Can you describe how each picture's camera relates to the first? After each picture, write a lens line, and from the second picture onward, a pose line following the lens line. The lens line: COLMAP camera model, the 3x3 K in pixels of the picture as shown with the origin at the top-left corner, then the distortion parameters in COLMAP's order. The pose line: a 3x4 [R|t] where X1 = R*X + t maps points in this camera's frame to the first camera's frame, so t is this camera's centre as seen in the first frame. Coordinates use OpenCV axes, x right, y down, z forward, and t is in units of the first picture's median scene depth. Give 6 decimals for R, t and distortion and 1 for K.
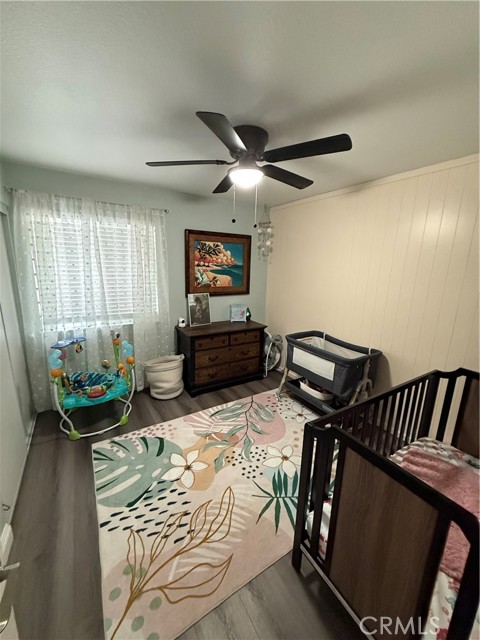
lens RADIAL K [[256.1, 0, 238.0], [0, 256.1, 320.4], [0, 0, 1]] dist [0.002321, 0.000657]
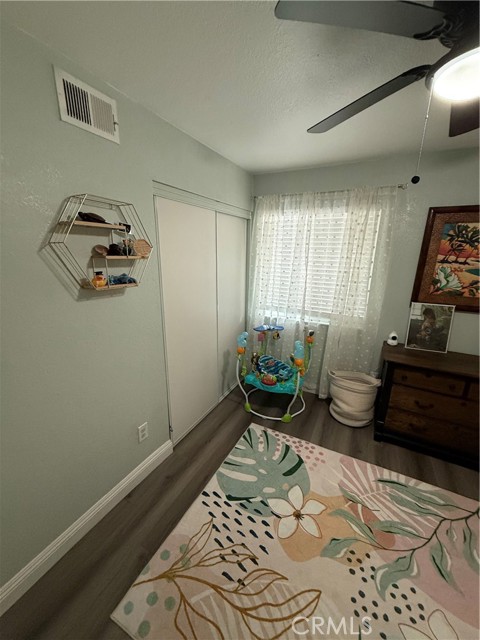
lens RADIAL K [[256.1, 0, 240.1], [0, 256.1, 319.0], [0, 0, 1]] dist [0.002321, 0.000657]
pose [[0.506312, 0.209906, -0.836413, 0.210334], [-0.190025, 0.973239, 0.129215, -0.075812], [0.841153, 0.093516, 0.532650, 0.298537]]
